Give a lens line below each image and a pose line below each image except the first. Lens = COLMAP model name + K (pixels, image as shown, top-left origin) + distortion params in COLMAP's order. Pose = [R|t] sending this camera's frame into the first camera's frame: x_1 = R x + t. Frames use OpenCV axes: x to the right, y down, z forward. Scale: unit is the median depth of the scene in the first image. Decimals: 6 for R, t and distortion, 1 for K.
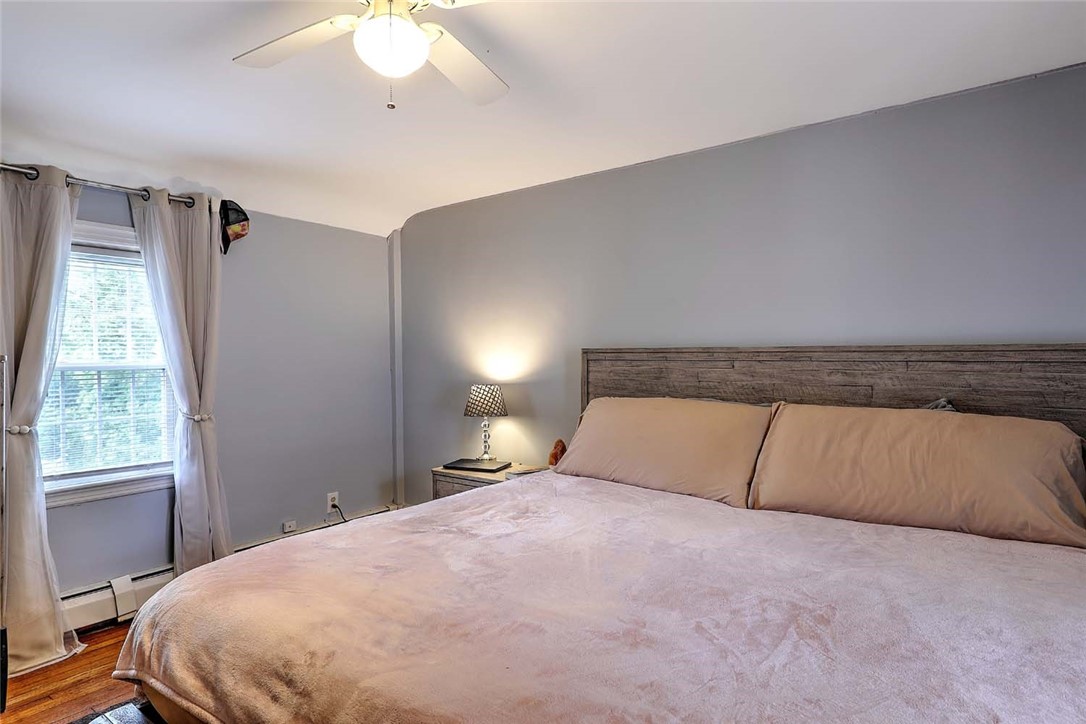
lens RADIAL K [[600.6, 0, 544.3], [0, 600.6, 362.0], [0, 0, 1]] dist [0.002483, 0.000327]
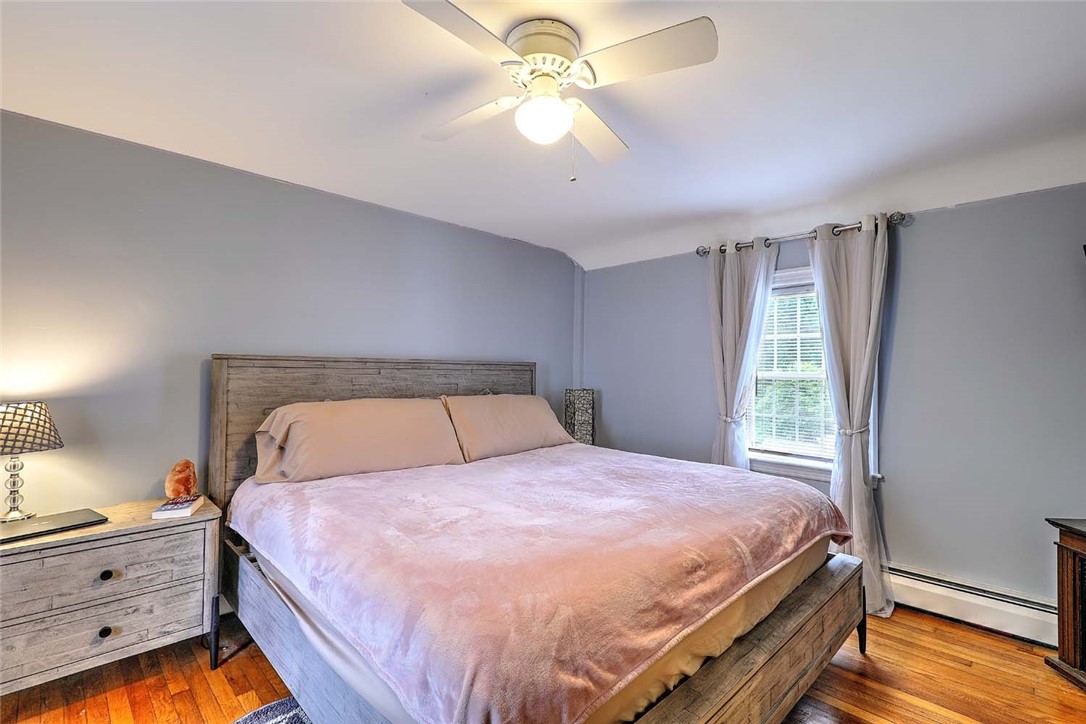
lens RADIAL K [[498.0, 0, 544.7], [0, 498.0, 363.5], [0, 0, 1]] dist [-0.000078, -0.000017]
pose [[0.143239, 0.011545, 0.989621, -0.696893], [-0.007101, 0.999918, -0.010638, -0.004326], [-0.989663, -0.005504, 0.143309, 0.463240]]
